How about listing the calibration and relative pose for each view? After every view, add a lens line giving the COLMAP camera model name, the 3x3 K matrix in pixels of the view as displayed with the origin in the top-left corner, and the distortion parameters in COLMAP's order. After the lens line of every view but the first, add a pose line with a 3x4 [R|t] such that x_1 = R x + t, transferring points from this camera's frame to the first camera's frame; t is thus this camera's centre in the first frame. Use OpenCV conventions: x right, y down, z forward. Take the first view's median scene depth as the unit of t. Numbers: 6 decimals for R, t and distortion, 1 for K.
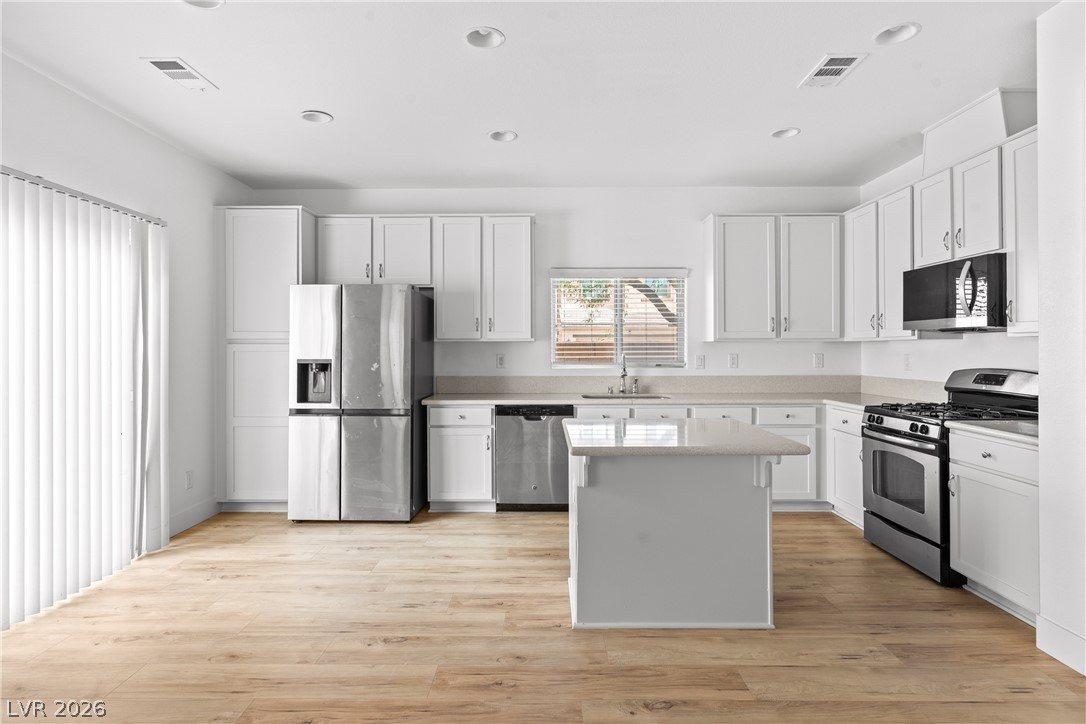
lens RADIAL K [[568.8, 0, 548.3], [0, 568.8, 348.8], [0, 0, 1]] dist [0.001666, 0.001396]
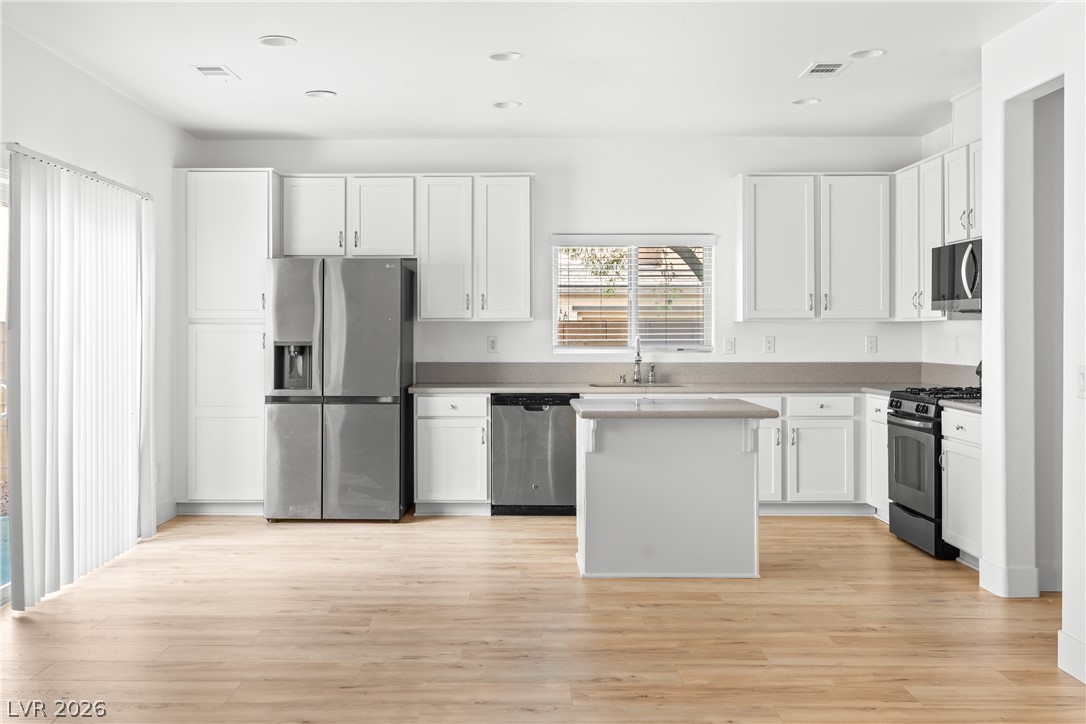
lens RADIAL K [[1068.8, 0, 514.4], [0, 1068.8, 337.4], [0, 0, 1]] dist [-0.002620, 0.000000]
pose [[0.999957, 0.001476, -0.009183, -0.041781], [-0.001419, 0.999980, 0.006200, 0.001446], [0.009192, -0.006186, 0.999939, -0.661776]]
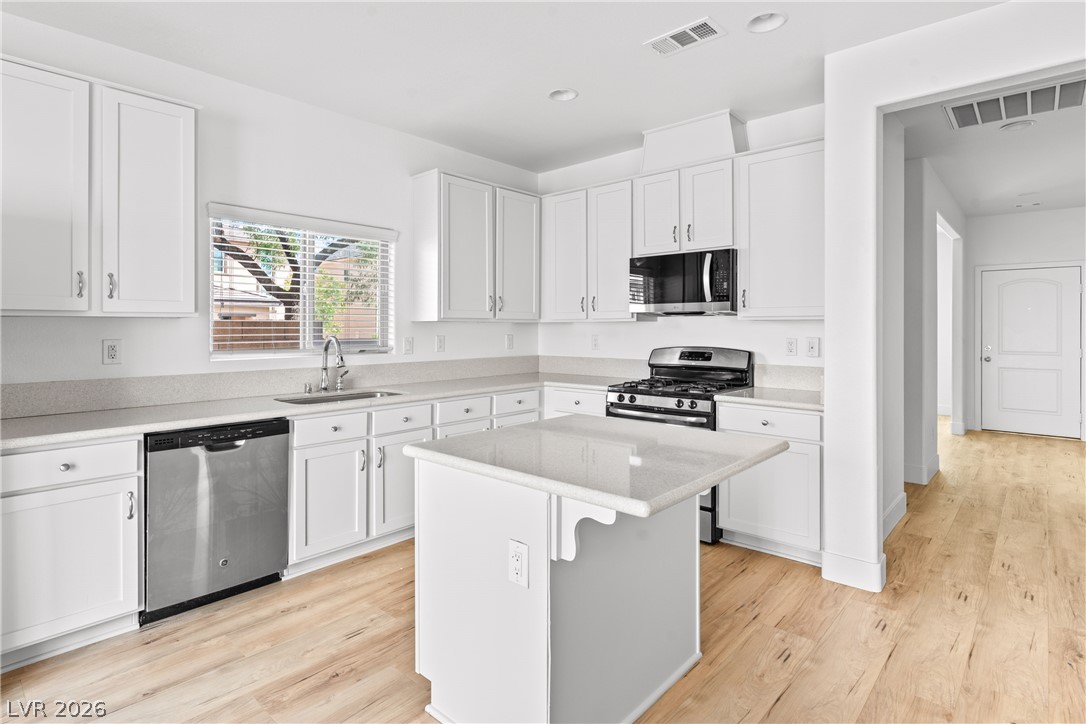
lens RADIAL K [[555.1, 0, 531.6], [0, 555.1, 328.3], [0, 0, 1]] dist [-0.000126, 0.000735]
pose [[0.678735, 0.001807, 0.734381, -0.233587], [-0.000808, 0.999998, -0.001714, -0.001265], [-0.734383, 0.000570, 0.678735, 0.366688]]
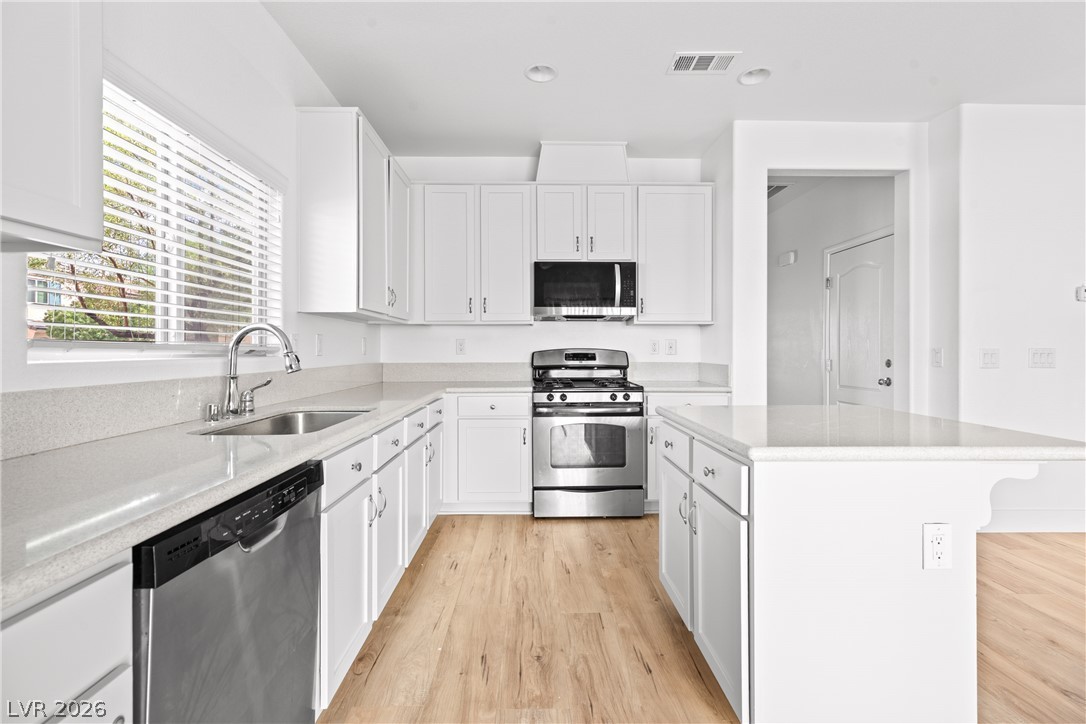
lens RADIAL K [[483.5, 0, 539.1], [0, 483.5, 355.5], [0, 0, 1]] dist [0.000724, 0.000176]
pose [[-0.018947, -0.006461, 0.999800, -0.262366], [-0.000921, 0.999979, 0.006444, 0.033735], [-0.999820, -0.000799, -0.018953, 0.869565]]
